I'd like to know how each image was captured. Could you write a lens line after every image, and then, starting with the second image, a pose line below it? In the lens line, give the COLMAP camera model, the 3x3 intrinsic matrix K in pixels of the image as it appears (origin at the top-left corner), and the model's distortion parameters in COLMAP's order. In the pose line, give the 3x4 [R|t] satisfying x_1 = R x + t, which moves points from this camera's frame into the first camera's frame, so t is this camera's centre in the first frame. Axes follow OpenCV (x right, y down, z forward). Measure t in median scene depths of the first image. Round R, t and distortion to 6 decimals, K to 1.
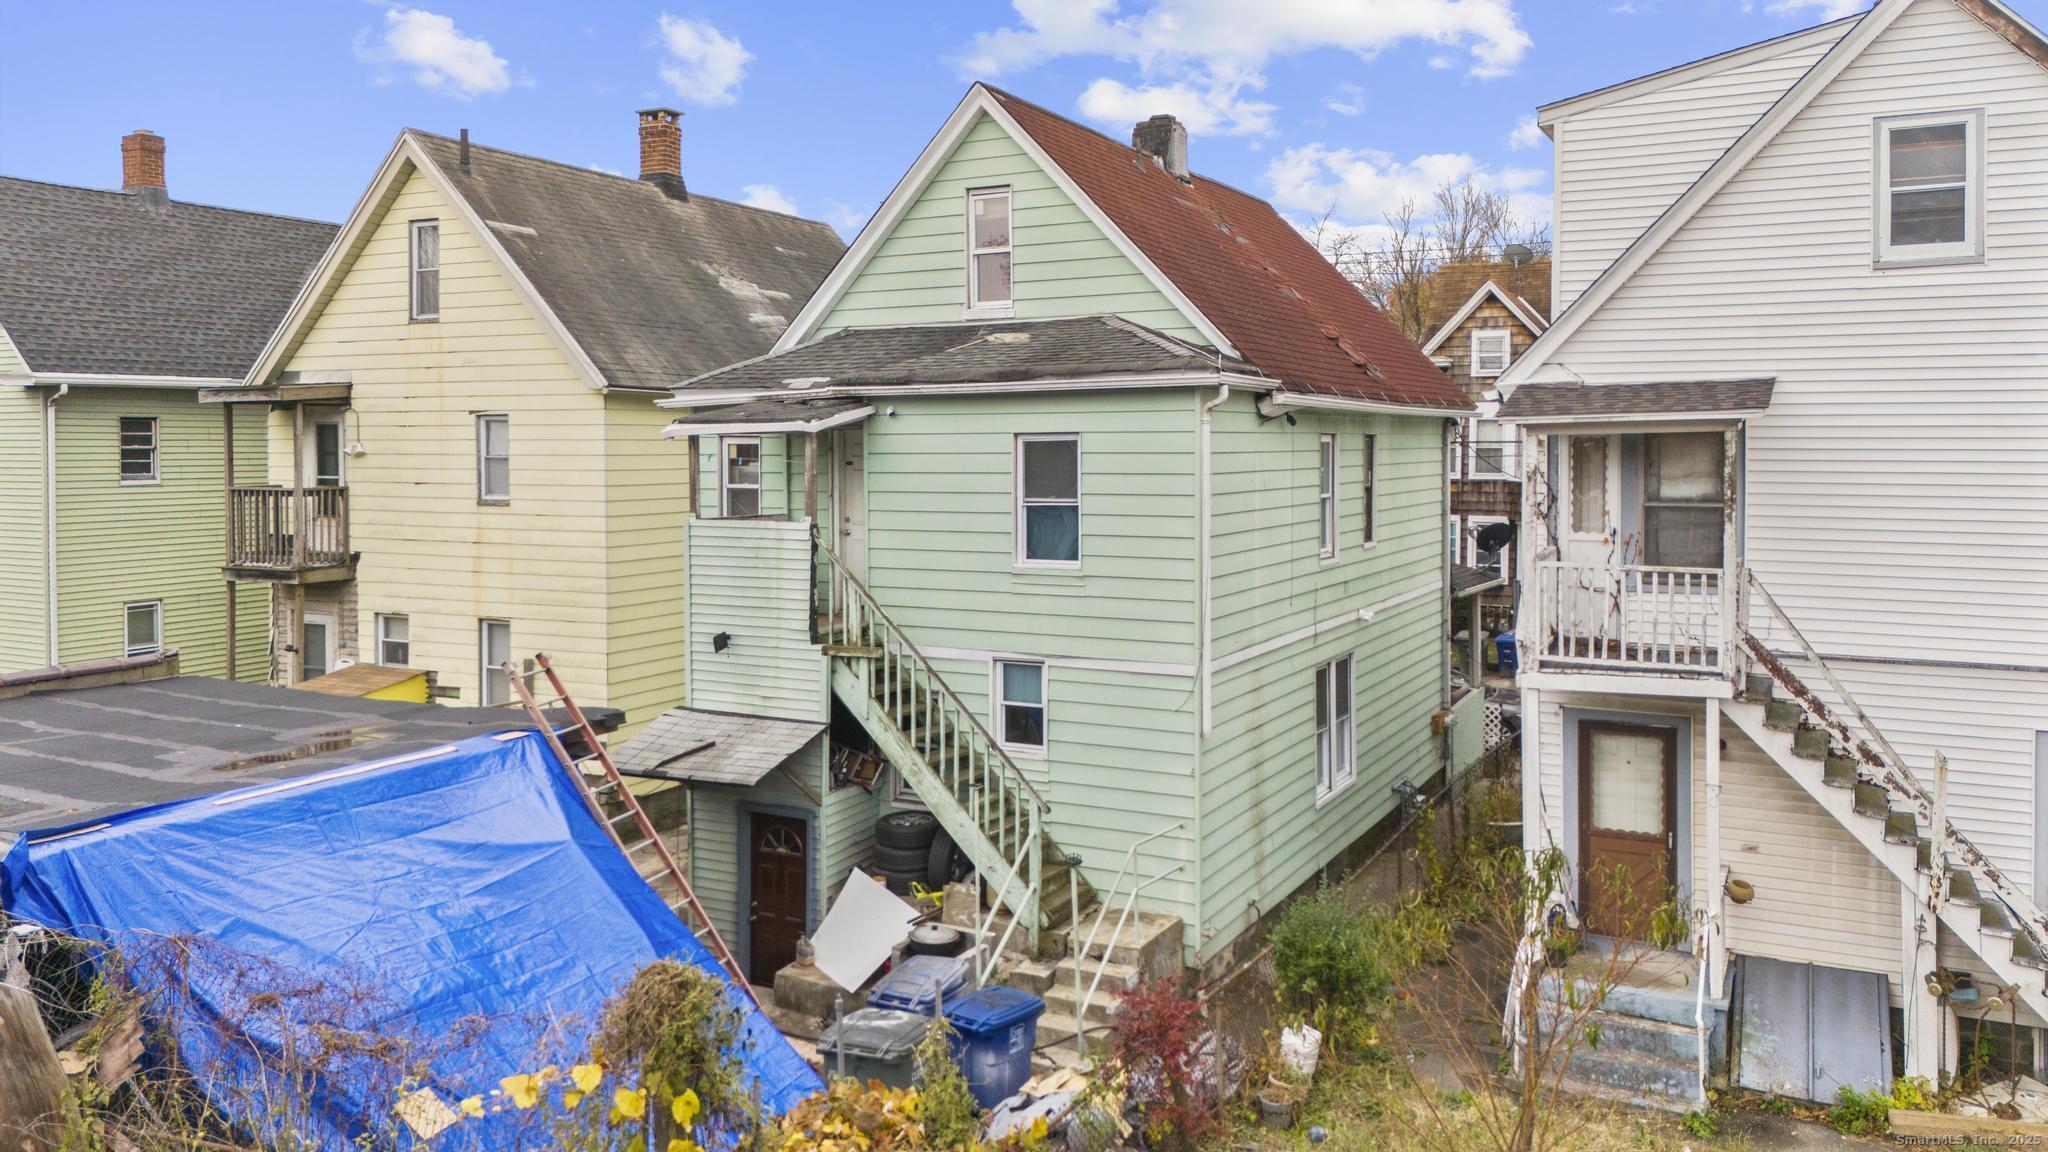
lens RADIAL K [[1549.3, 0, 1009.7], [0, 1549.3, 439.8], [0, 0, 1]] dist [0.037942, -0.027464]
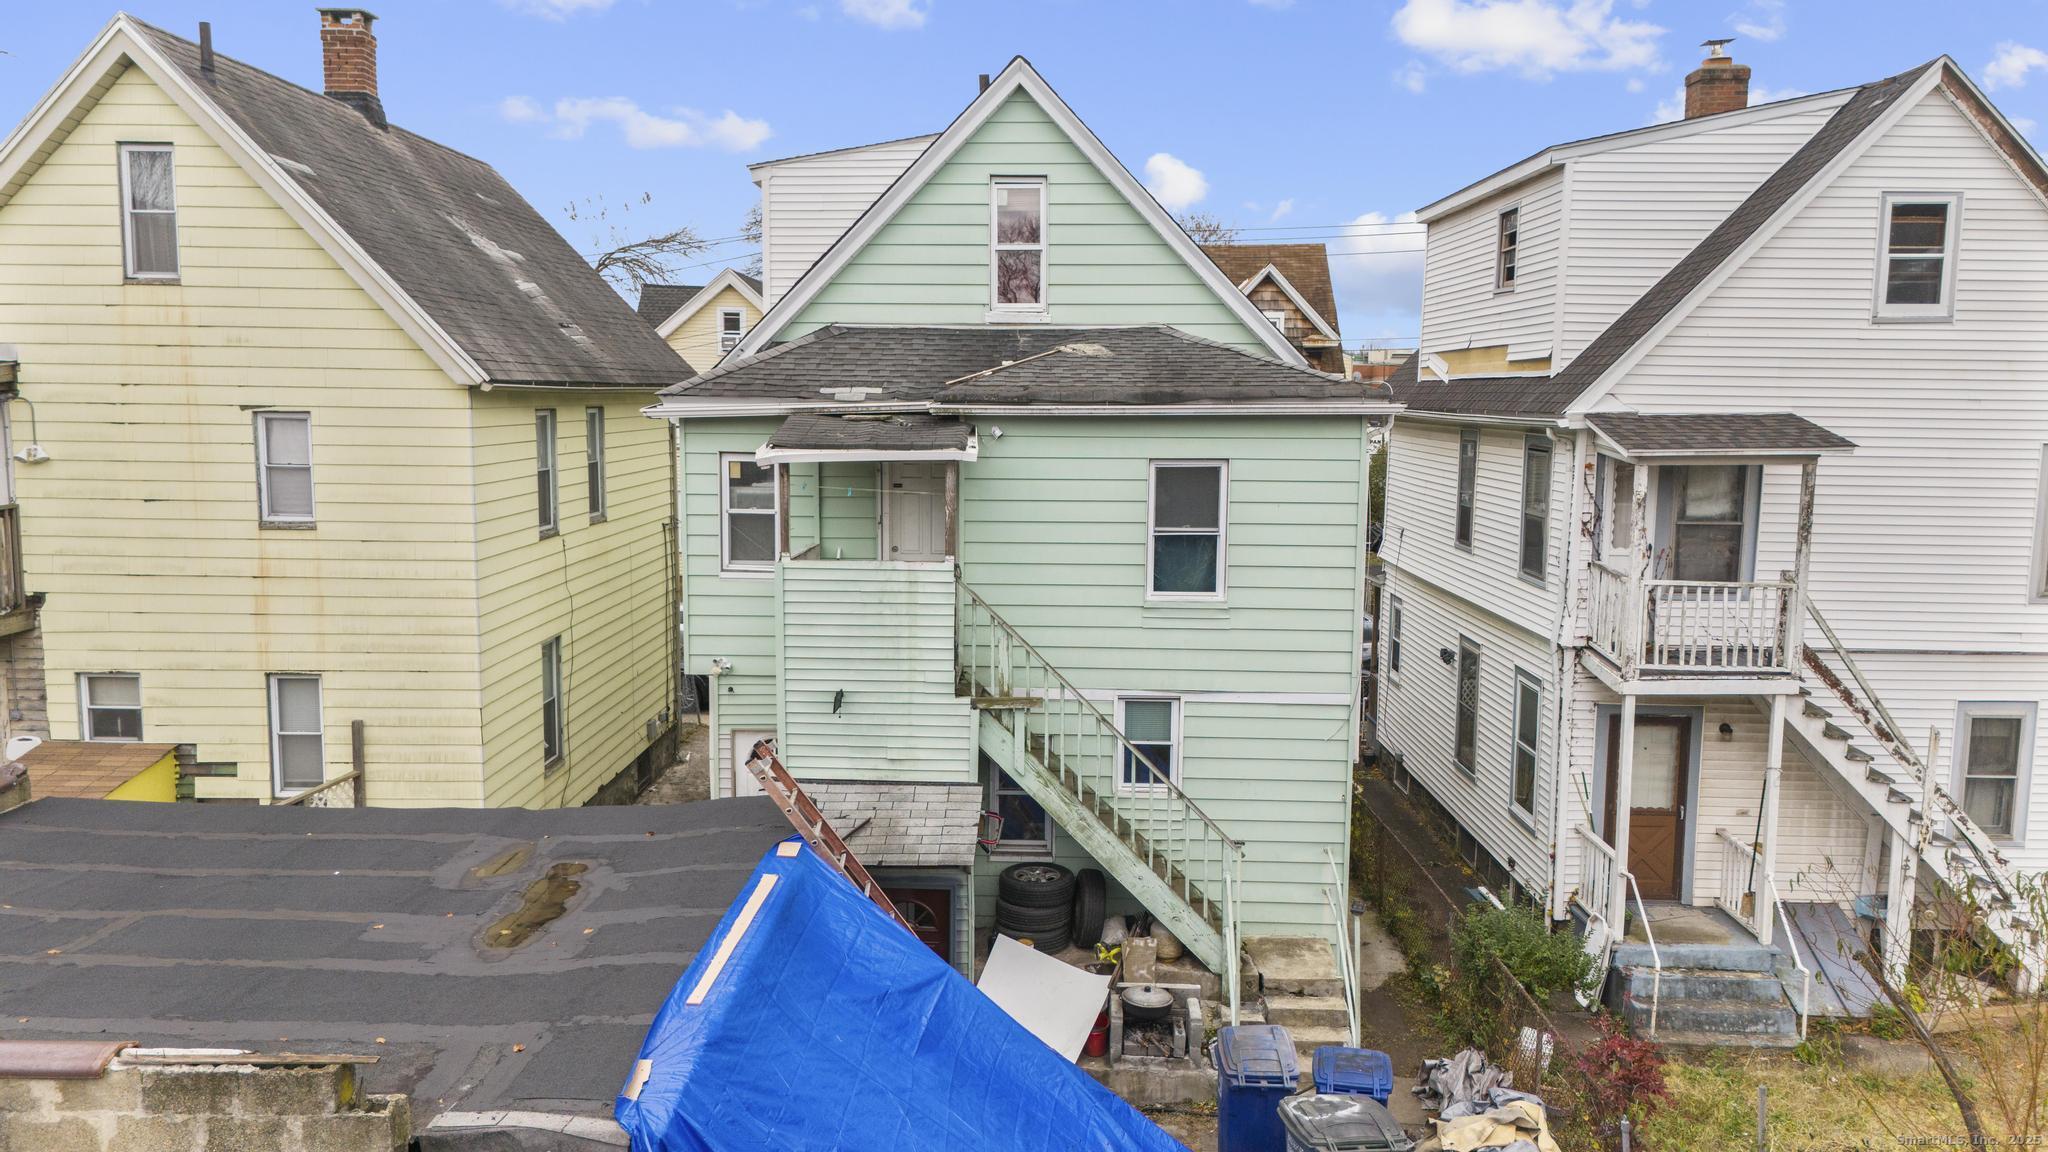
lens RADIAL K [[1549.3, 0, 1011.7], [0, 1549.3, 541.5], [0, 0, 1]] dist [0.037942, -0.027464]
pose [[0.893851, -0.030883, 0.447300, -0.486728], [-0.014342, 0.995145, 0.097369, -0.044109], [-0.448135, -0.093449, 0.889068, 0.198867]]
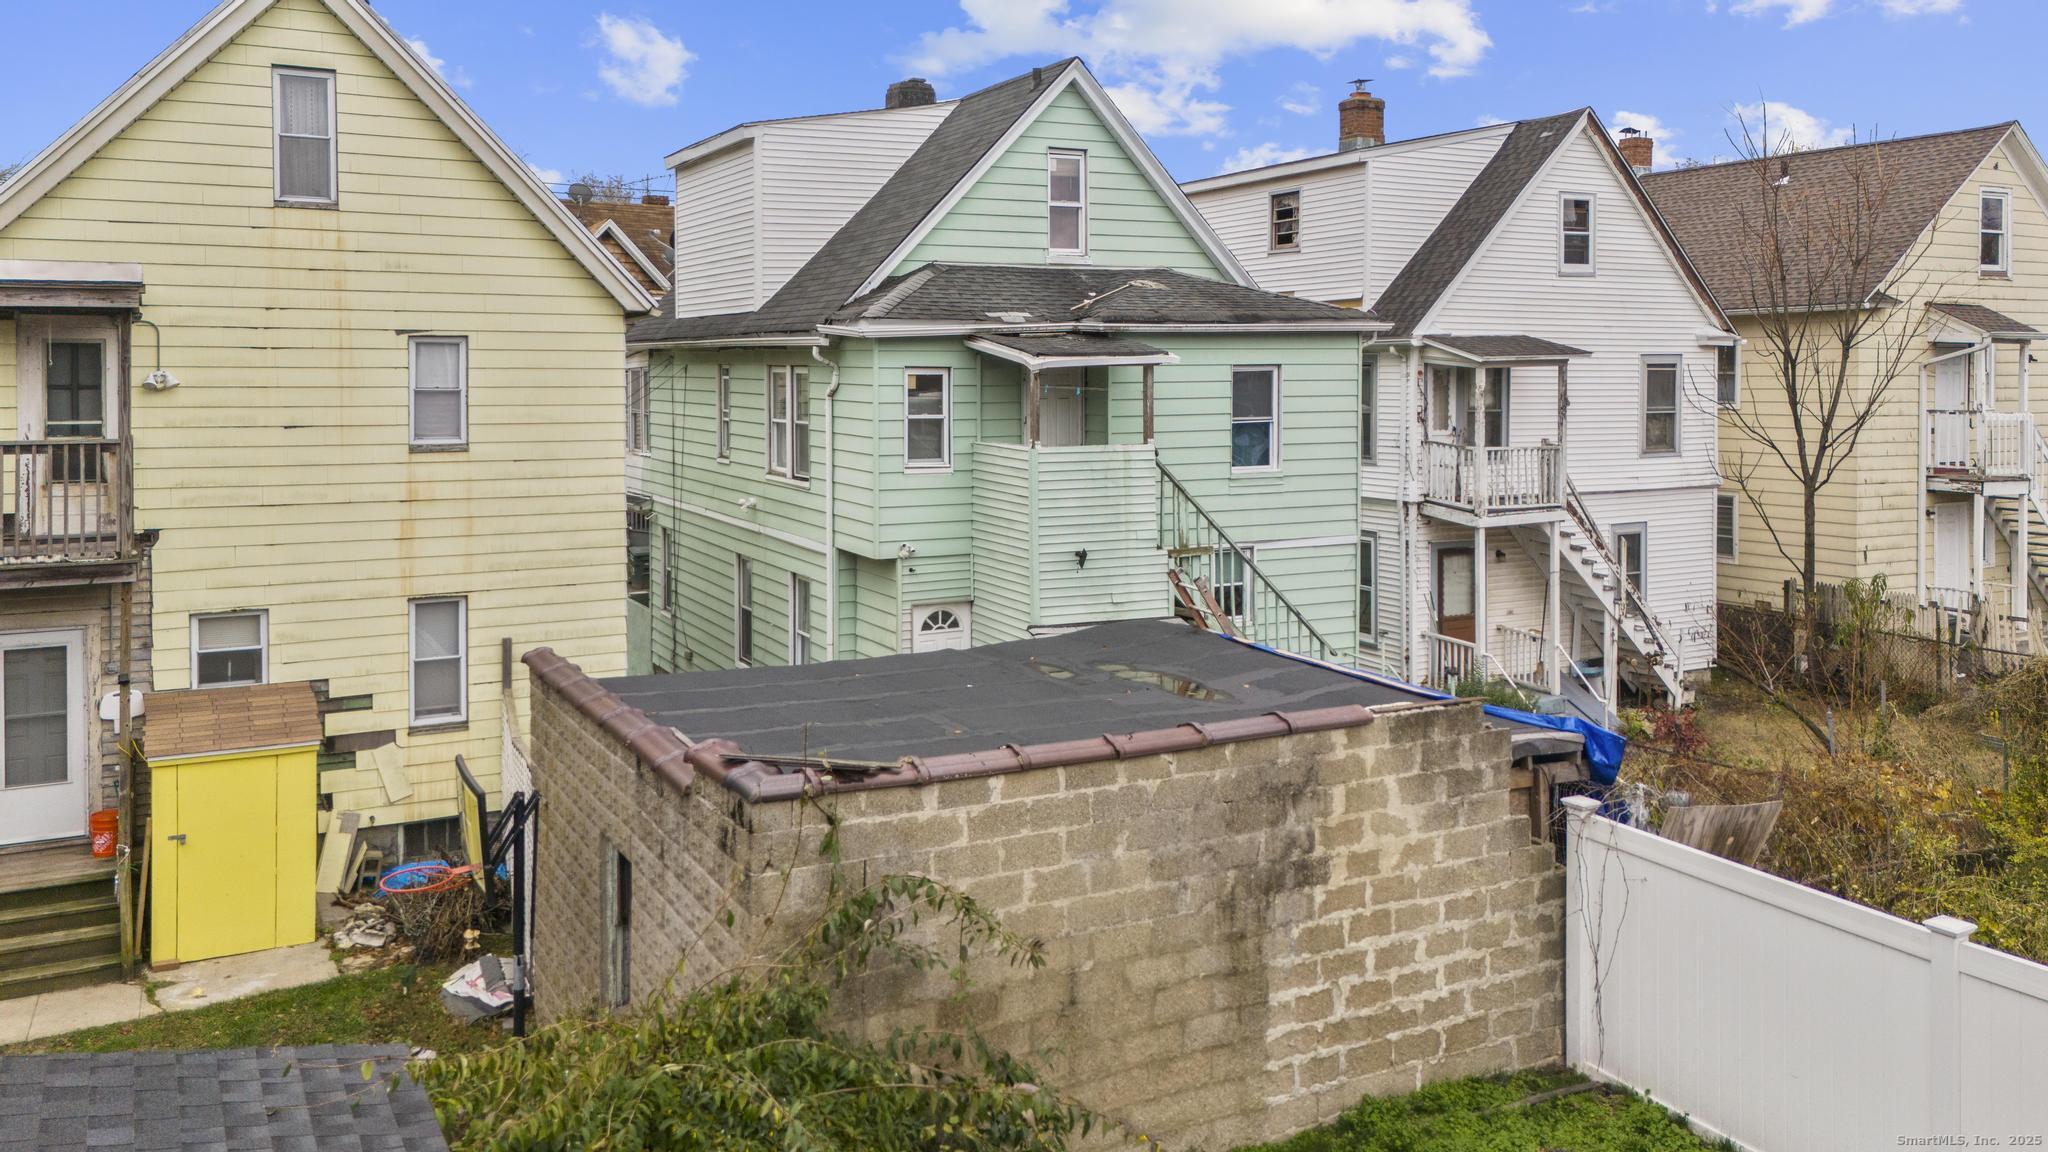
lens RADIAL K [[1549.3, 0, 999.8], [0, 1549.3, 354.4], [0, 0, 1]] dist [0.037942, -0.027464]
pose [[0.576525, 0.009937, 0.817019, -1.104269], [-0.004101, 0.999949, -0.009267, -0.000587], [-0.817069, 0.001992, 0.576536, 0.432395]]
